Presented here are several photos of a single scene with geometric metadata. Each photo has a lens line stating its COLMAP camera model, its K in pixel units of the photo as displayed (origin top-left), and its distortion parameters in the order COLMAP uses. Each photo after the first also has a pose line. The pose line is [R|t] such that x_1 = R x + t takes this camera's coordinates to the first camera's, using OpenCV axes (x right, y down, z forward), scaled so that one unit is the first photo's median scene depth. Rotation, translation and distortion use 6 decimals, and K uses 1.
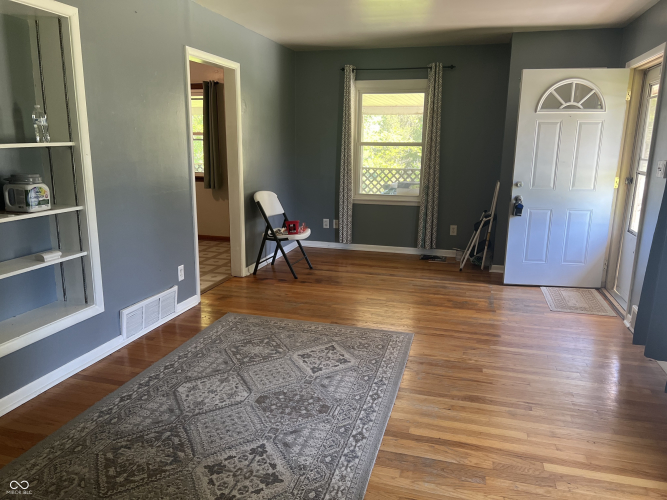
lens RADIAL K [[500.5, 0, 333.8], [0, 500.5, 249.1], [0, 0, 1]] dist [0.046804, -0.041206]
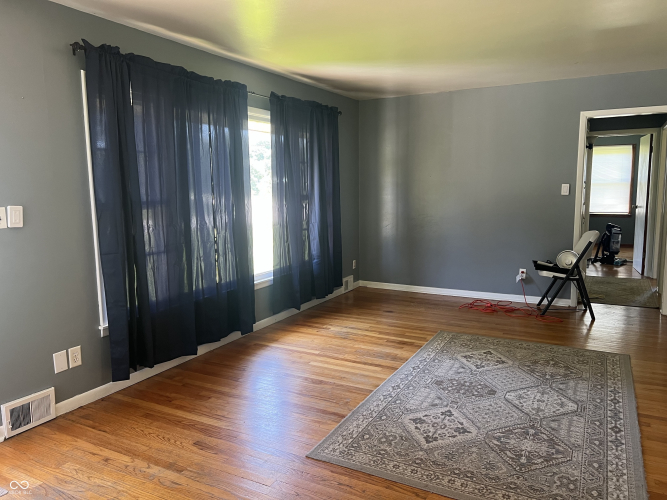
lens RADIAL K [[500.5, 0, 333.9], [0, 500.5, 249.3], [0, 0, 1]] dist [0.046804, -0.041206]
pose [[-0.974999, -0.032067, 0.219882, -0.027169], [0.044504, 0.941303, 0.334616, -0.424654], [-0.217706, 0.336036, -0.916343, 1.975403]]
